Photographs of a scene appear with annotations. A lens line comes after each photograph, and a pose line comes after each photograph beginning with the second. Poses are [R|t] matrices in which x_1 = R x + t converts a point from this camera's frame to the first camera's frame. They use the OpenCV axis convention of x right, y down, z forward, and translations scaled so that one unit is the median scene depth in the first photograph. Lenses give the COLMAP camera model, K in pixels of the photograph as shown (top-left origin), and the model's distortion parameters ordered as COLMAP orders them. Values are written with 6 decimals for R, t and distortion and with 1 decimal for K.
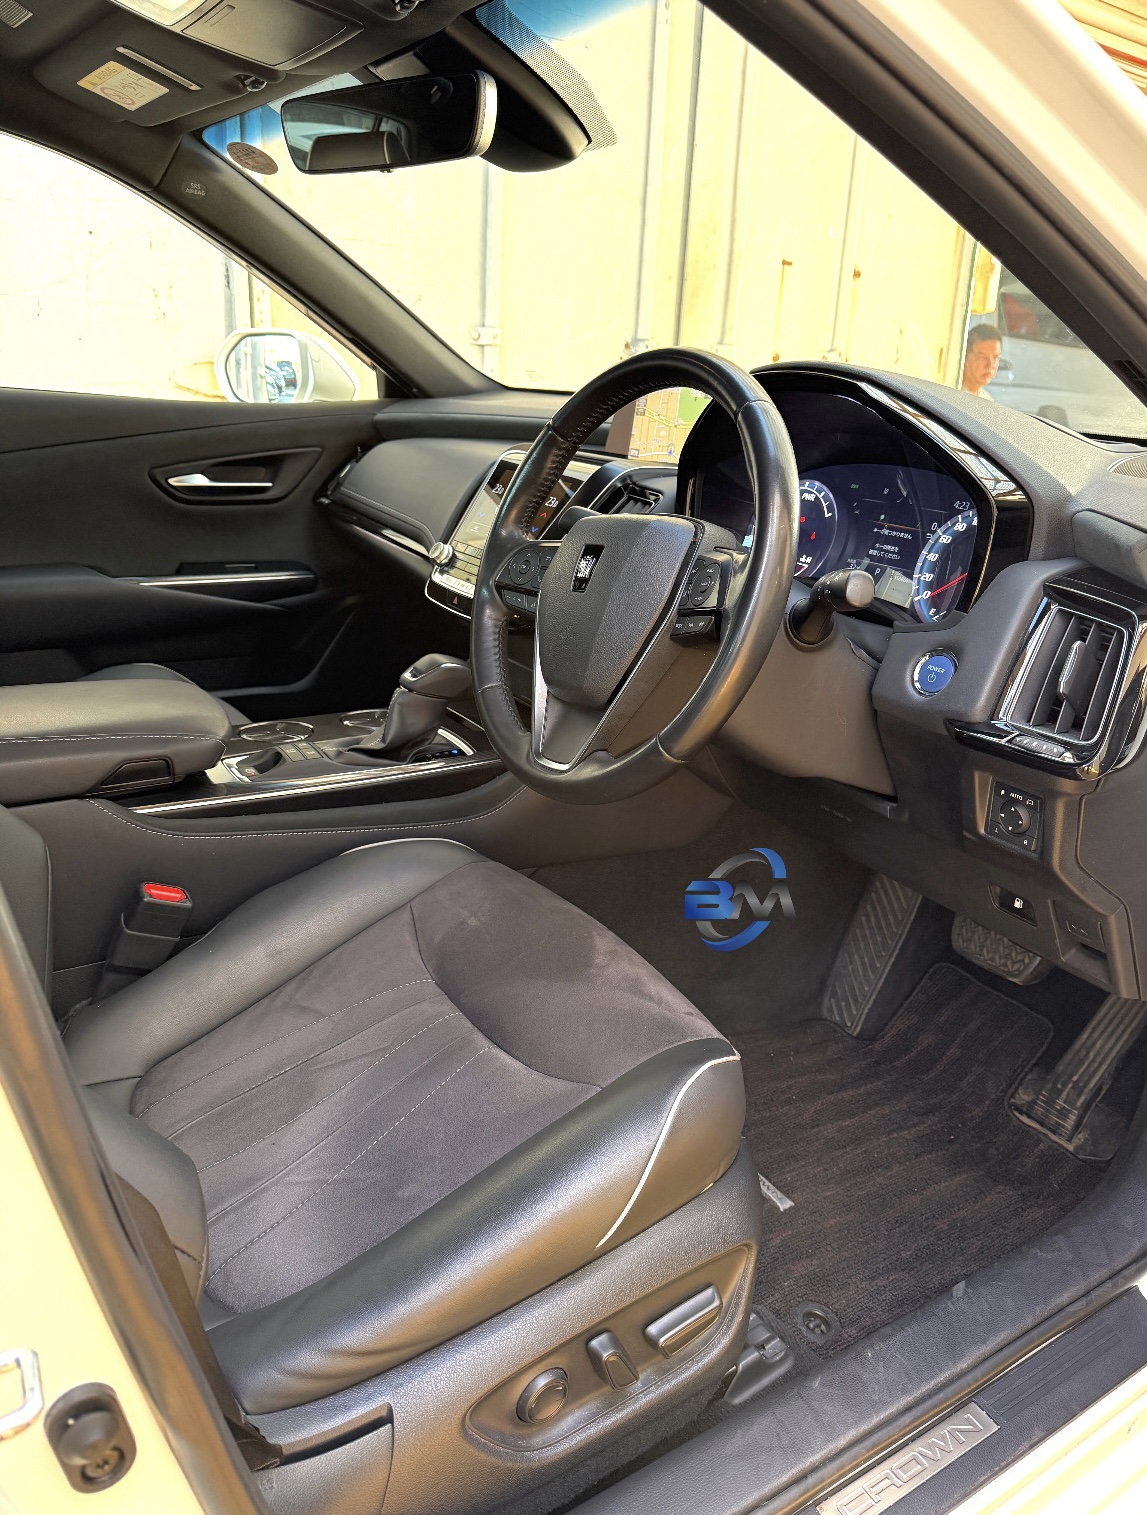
lens RADIAL K [[1080.3, 0, 573.5], [0, 1080.3, 757.5], [0, 0, 1]] dist [0.003011, 0.000422]
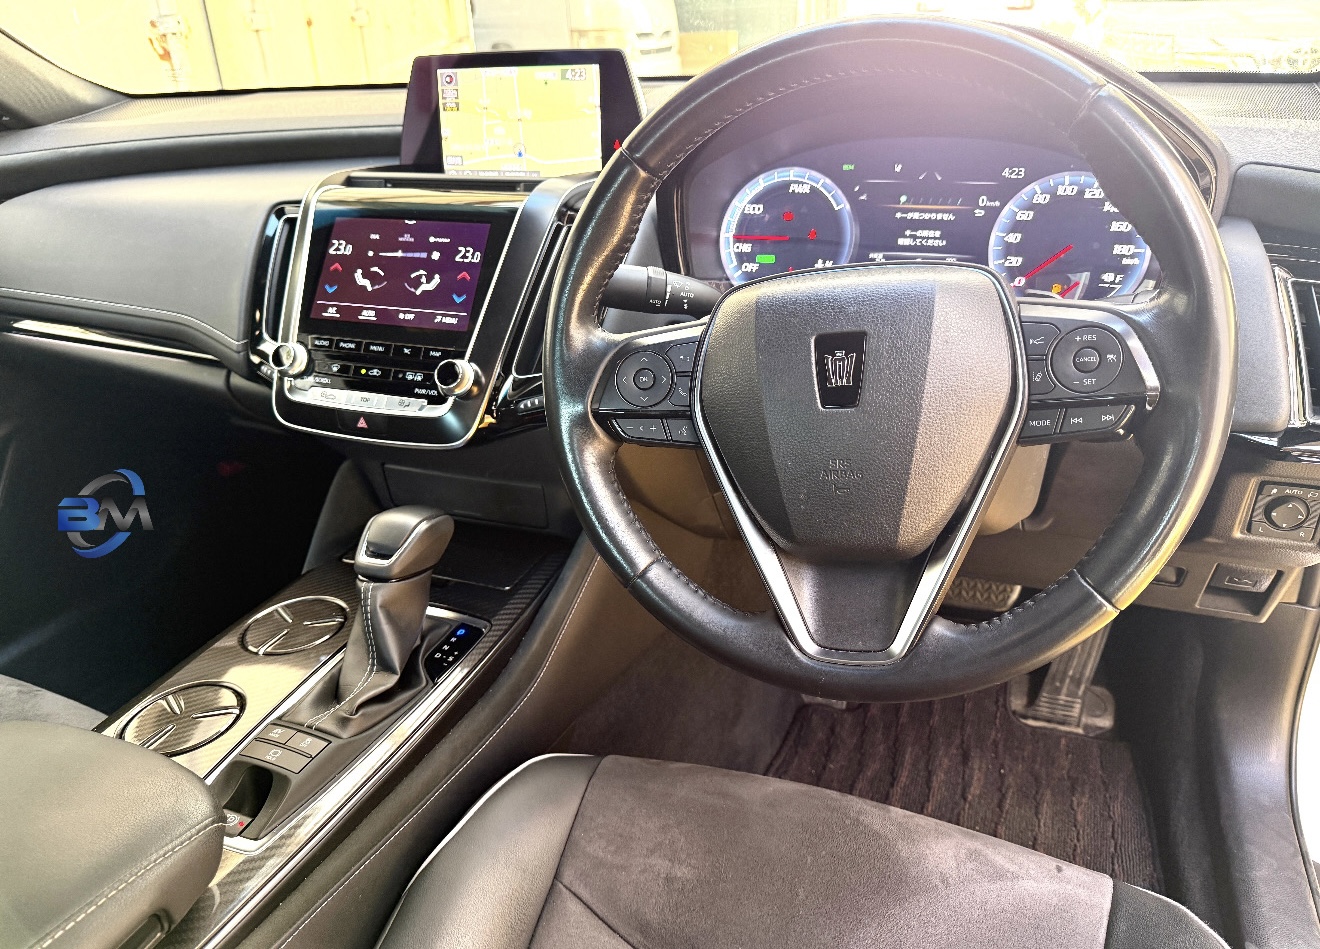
lens RADIAL K [[934.6, 0, 660.0], [0, 934.6, 474.5], [0, 0, 1]] dist [-0.009855, -0.006192]
pose [[0.803842, -0.327513, 0.496561, -0.280959], [0.272496, 0.944783, 0.182022, -0.183043], [-0.528756, -0.011006, 0.848702, 0.422136]]
